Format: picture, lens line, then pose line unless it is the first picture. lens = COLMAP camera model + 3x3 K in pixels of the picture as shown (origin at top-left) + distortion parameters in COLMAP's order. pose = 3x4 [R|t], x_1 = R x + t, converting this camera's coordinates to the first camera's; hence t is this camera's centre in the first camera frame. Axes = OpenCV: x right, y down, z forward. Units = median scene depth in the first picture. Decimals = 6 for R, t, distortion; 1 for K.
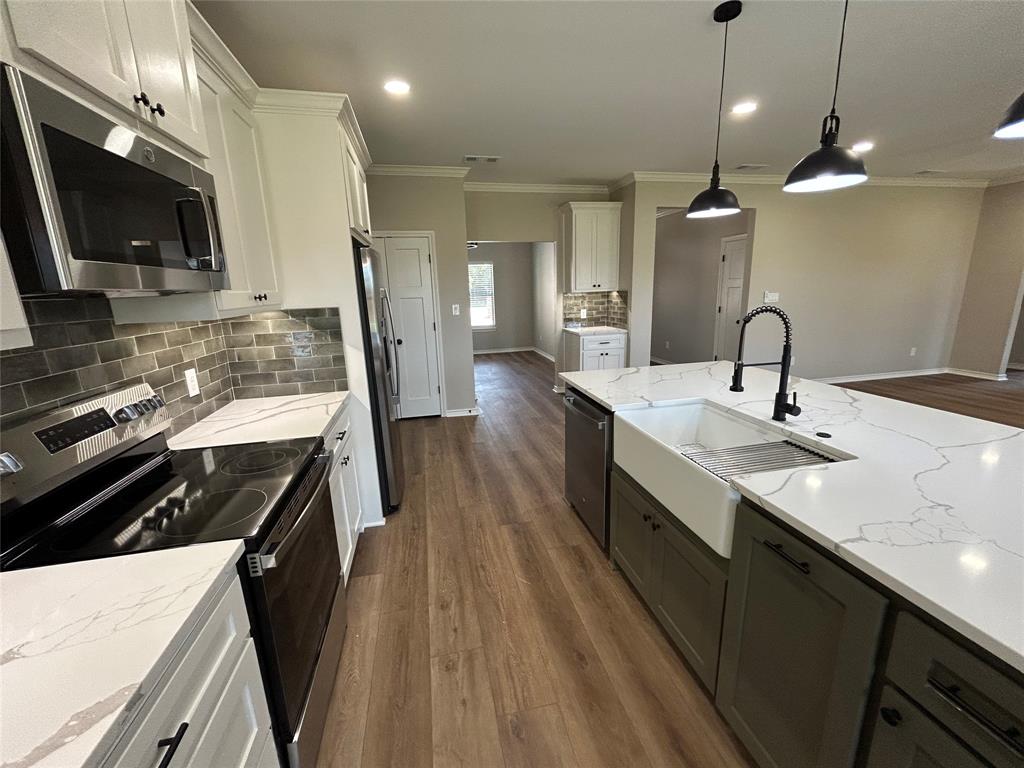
lens RADIAL K [[416.3, 0, 512.6], [0, 416.3, 383.2], [0, 0, 1]] dist [0.000262, 0.000628]
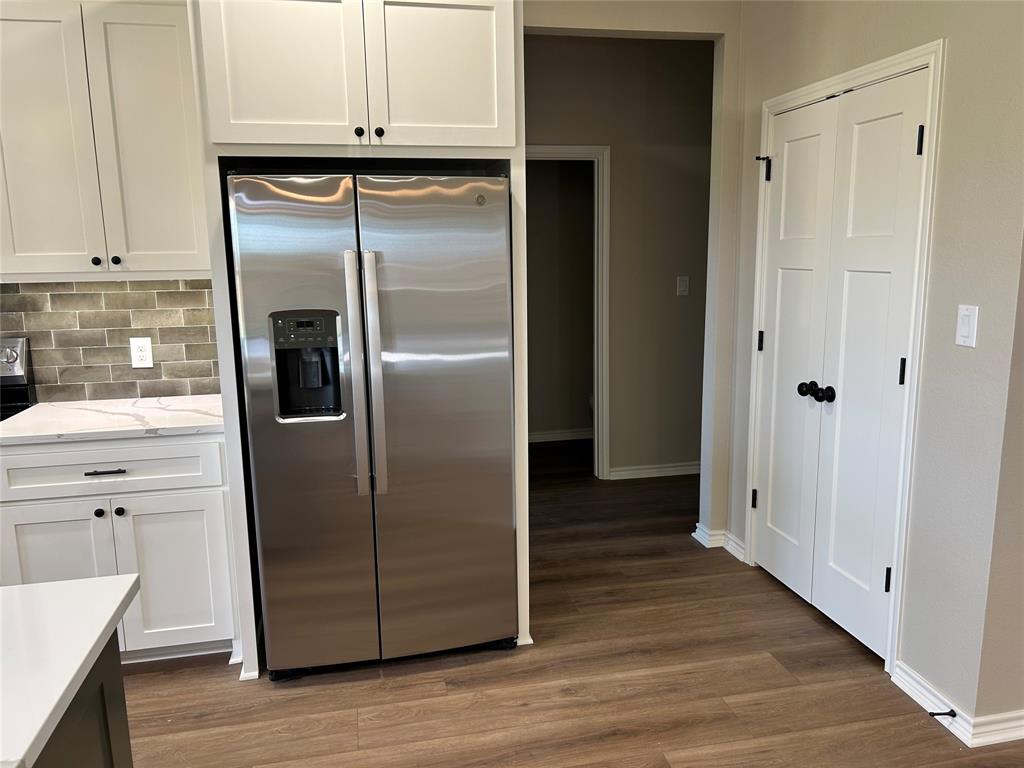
lens RADIAL K [[775.6, 0, 516.5], [0, 775.6, 382.6], [0, 0, 1]] dist [0.020105, -0.009571]
pose [[-0.002769, 0.203911, -0.978985, 0.800034], [-0.210883, 0.956854, 0.199898, -0.410187], [0.977507, 0.207005, 0.040352, 1.617973]]
